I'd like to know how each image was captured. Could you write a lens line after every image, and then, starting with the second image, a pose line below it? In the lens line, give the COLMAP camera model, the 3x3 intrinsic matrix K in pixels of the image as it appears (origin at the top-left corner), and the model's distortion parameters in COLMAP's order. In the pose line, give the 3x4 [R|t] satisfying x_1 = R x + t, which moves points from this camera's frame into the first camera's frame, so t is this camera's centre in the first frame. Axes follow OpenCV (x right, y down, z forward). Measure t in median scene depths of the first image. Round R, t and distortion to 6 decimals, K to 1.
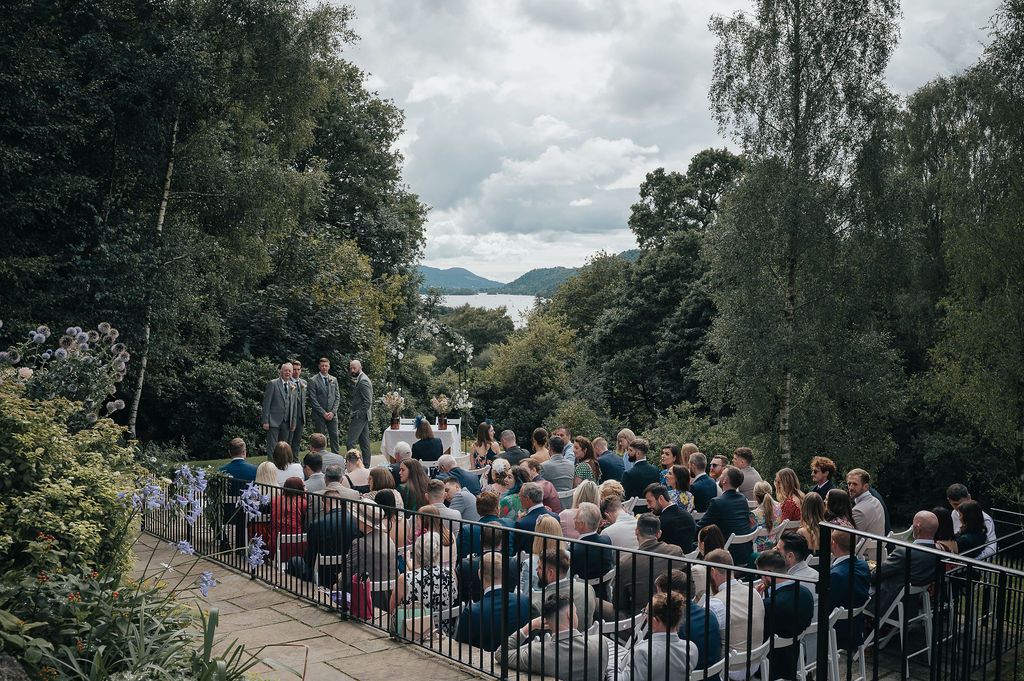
lens RADIAL K [[1053.0, 0, 512.0], [0, 1053.0, 340.5], [0, 0, 1]] dist [-0.027415, 0.005163]
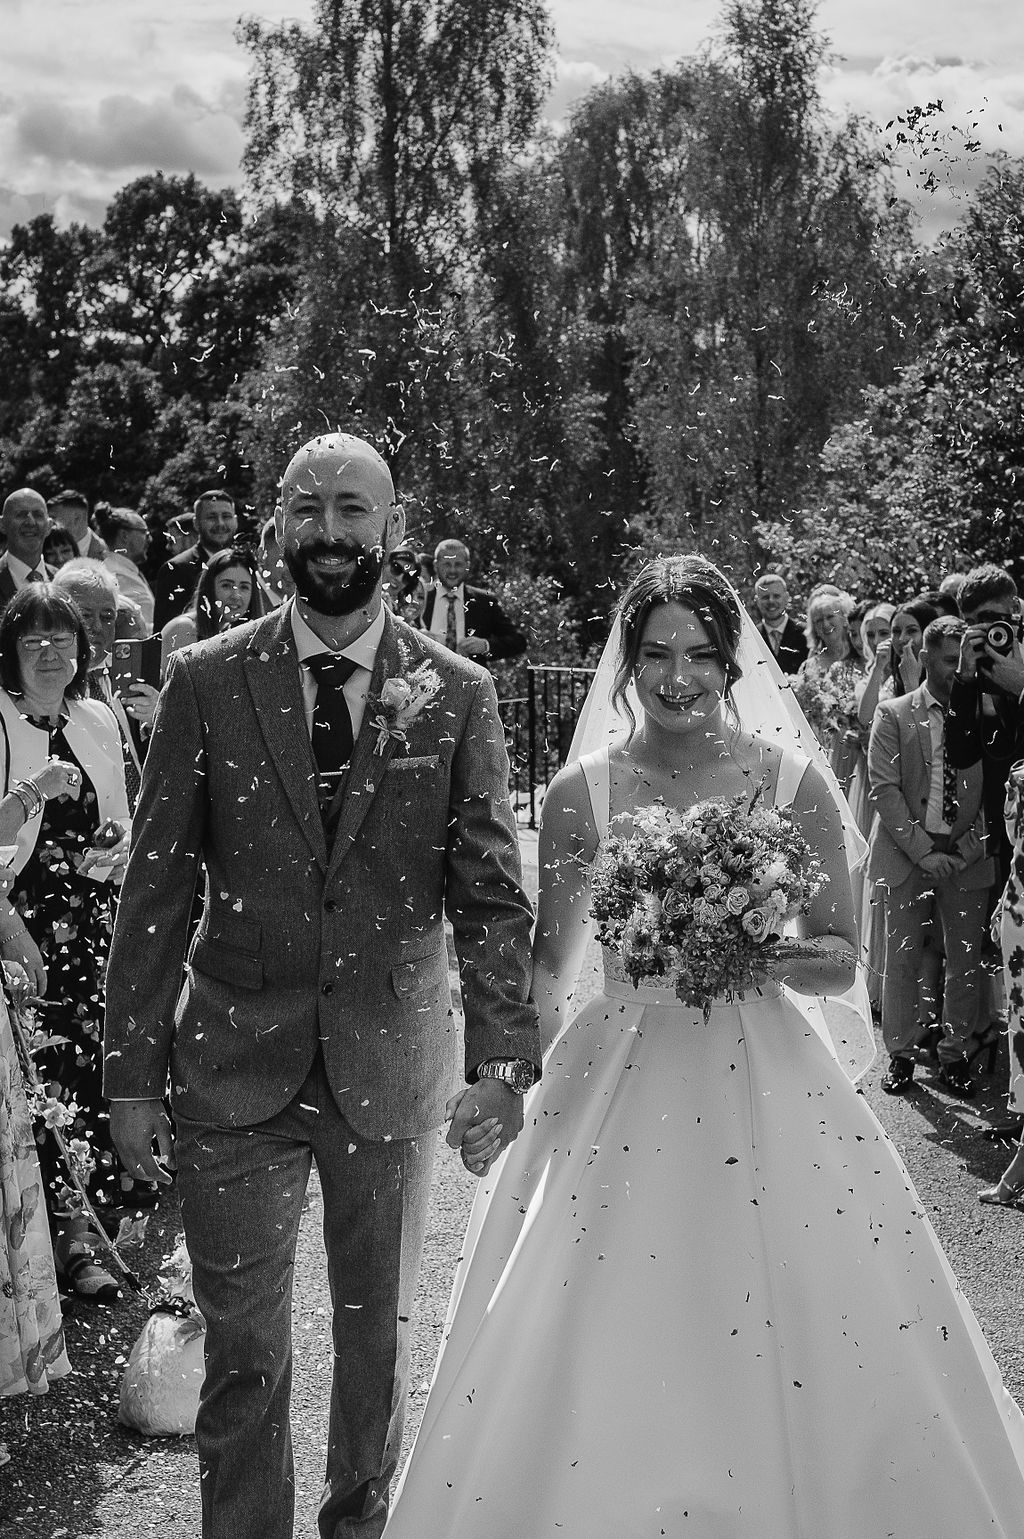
lens RADIAL K [[1582.5, 0, 512.0], [0, 1582.5, 769.5], [0, 0, 1]] dist [-0.027415, 0.005163]
pose [[0.948453, -0.058509, 0.311469, 0.099287], [0.023227, 0.993000, 0.115804, -0.005536], [-0.316065, -0.102600, 0.943173, 0.272795]]
